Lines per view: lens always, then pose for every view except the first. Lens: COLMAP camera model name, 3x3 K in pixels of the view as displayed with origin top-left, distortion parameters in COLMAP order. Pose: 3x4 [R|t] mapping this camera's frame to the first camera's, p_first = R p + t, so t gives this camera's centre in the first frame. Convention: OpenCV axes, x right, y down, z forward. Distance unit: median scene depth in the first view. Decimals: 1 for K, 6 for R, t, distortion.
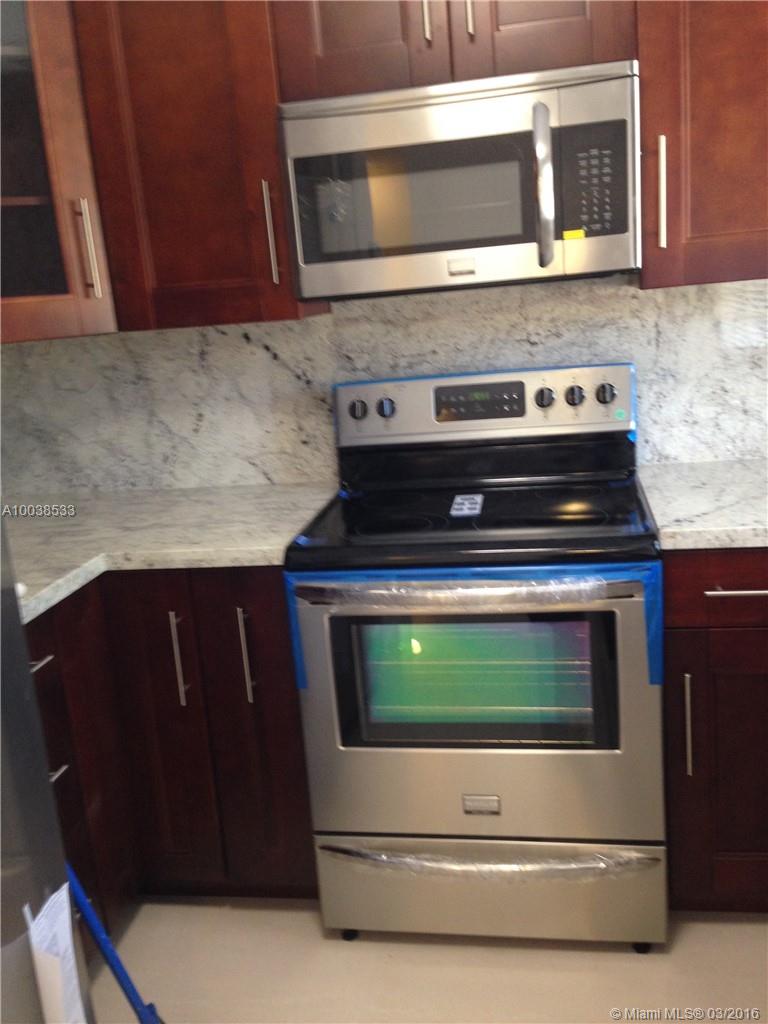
lens RADIAL K [[962.3, 0, 377.5], [0, 962.3, 529.3], [0, 0, 1]] dist [0.061867, 0.000000]
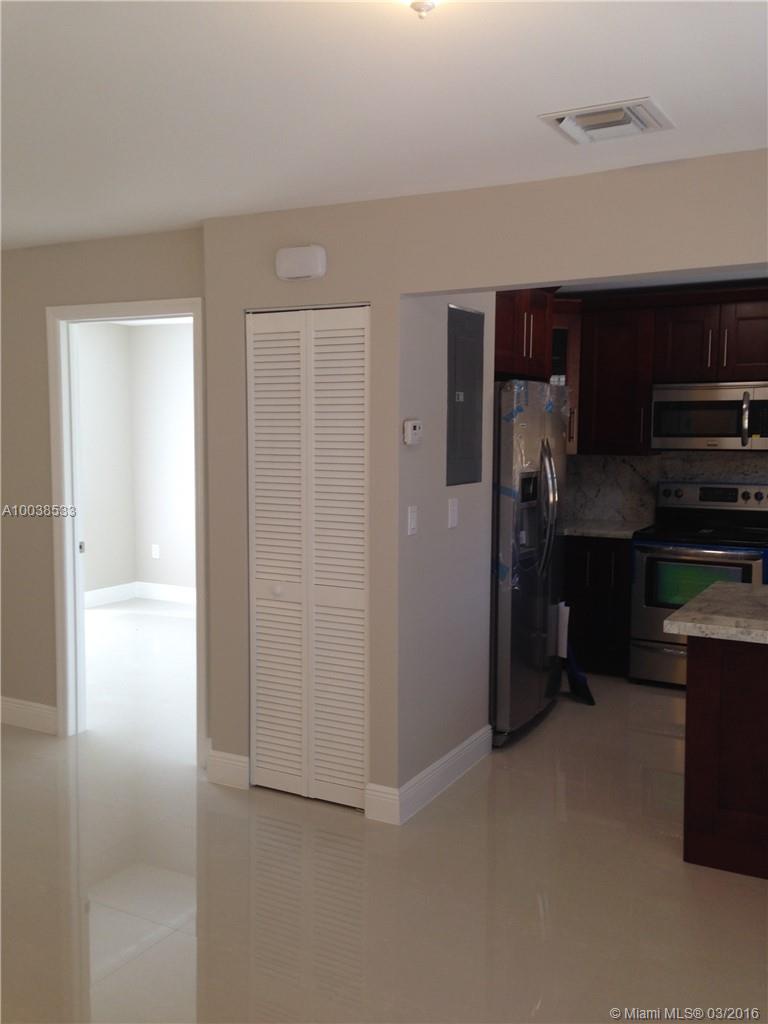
lens RADIAL K [[962.3, 0, 367.4], [0, 962.3, 518.6], [0, 0, 1]] dist [0.061867, 0.000000]
pose [[0.939883, 0.117721, -0.320566, 0.065098], [-0.161914, 0.980105, -0.114799, 0.368697], [0.300673, 0.159801, 0.940244, -1.647751]]
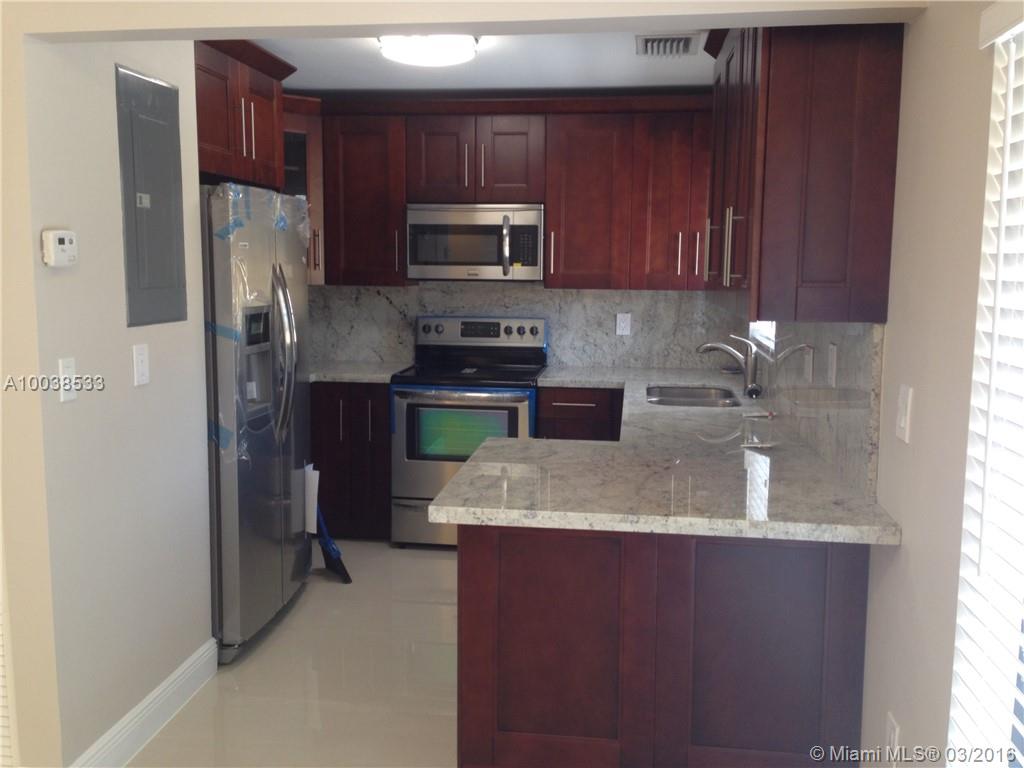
lens RADIAL K [[962.3, 0, 518.3], [0, 962.3, 381.8], [0, 0, 1]] dist [0.061867, 0.000000]
pose [[0.993767, 0.087870, 0.068602, 0.050296], [-0.078260, 0.988154, -0.132011, 0.283789], [-0.079389, 0.125820, 0.988871, -1.244170]]
